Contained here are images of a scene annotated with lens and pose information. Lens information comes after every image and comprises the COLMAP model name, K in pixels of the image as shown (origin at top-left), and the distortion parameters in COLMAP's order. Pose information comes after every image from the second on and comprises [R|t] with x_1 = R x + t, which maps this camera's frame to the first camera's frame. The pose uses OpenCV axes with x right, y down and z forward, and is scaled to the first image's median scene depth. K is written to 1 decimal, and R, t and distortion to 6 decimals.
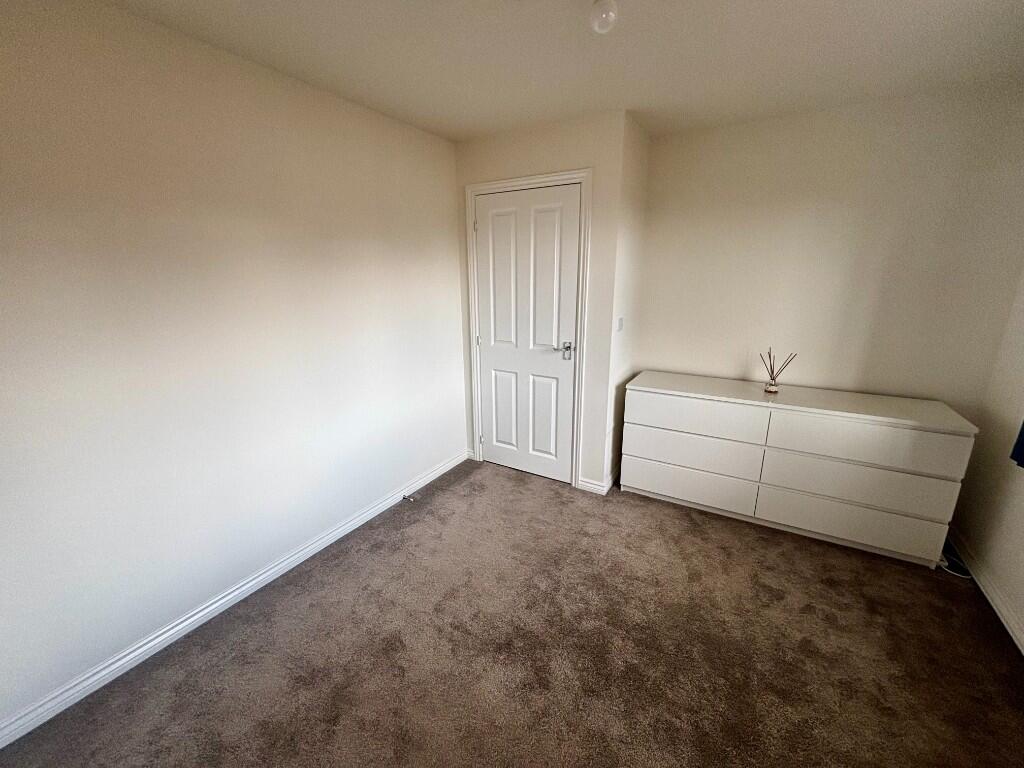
lens RADIAL K [[422.4, 0, 508.6], [0, 422.4, 381.3], [0, 0, 1]] dist [0.063877, -0.000067]
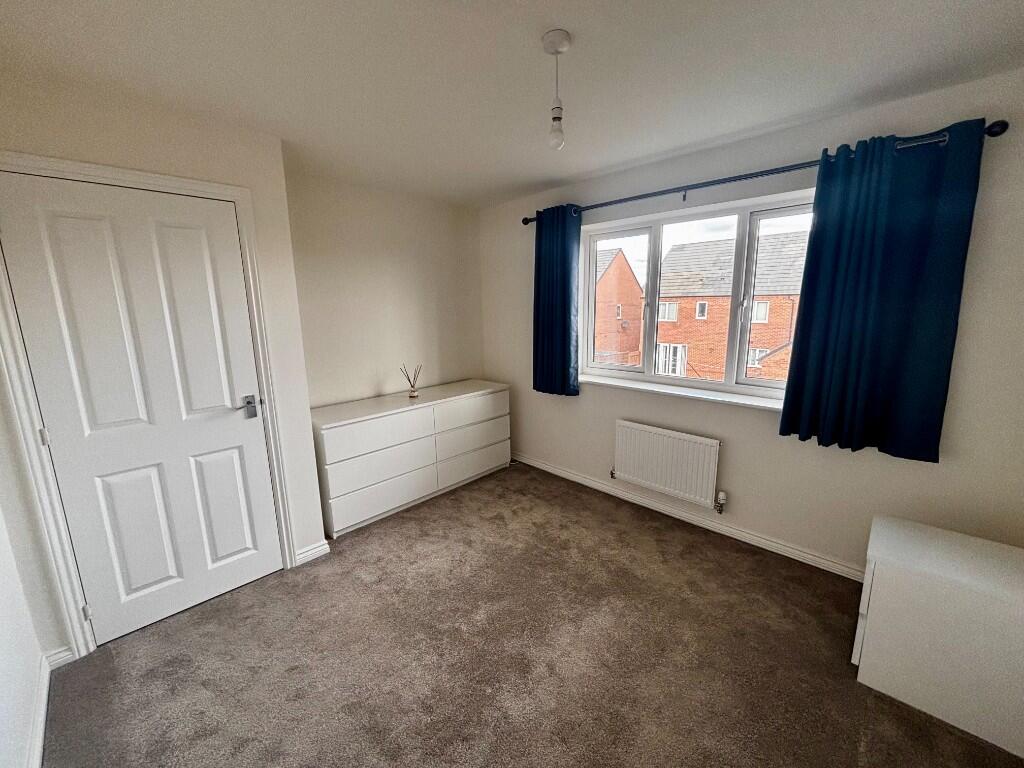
lens RADIAL K [[422.4, 0, 508.6], [0, 422.4, 381.3], [0, 0, 1]] dist [0.063877, -0.000067]
pose [[0.289884, -0.185125, 0.938987, -0.491531], [0.272528, 0.956463, 0.104436, -0.073736], [-0.917440, 0.225626, 0.327715, 0.300542]]
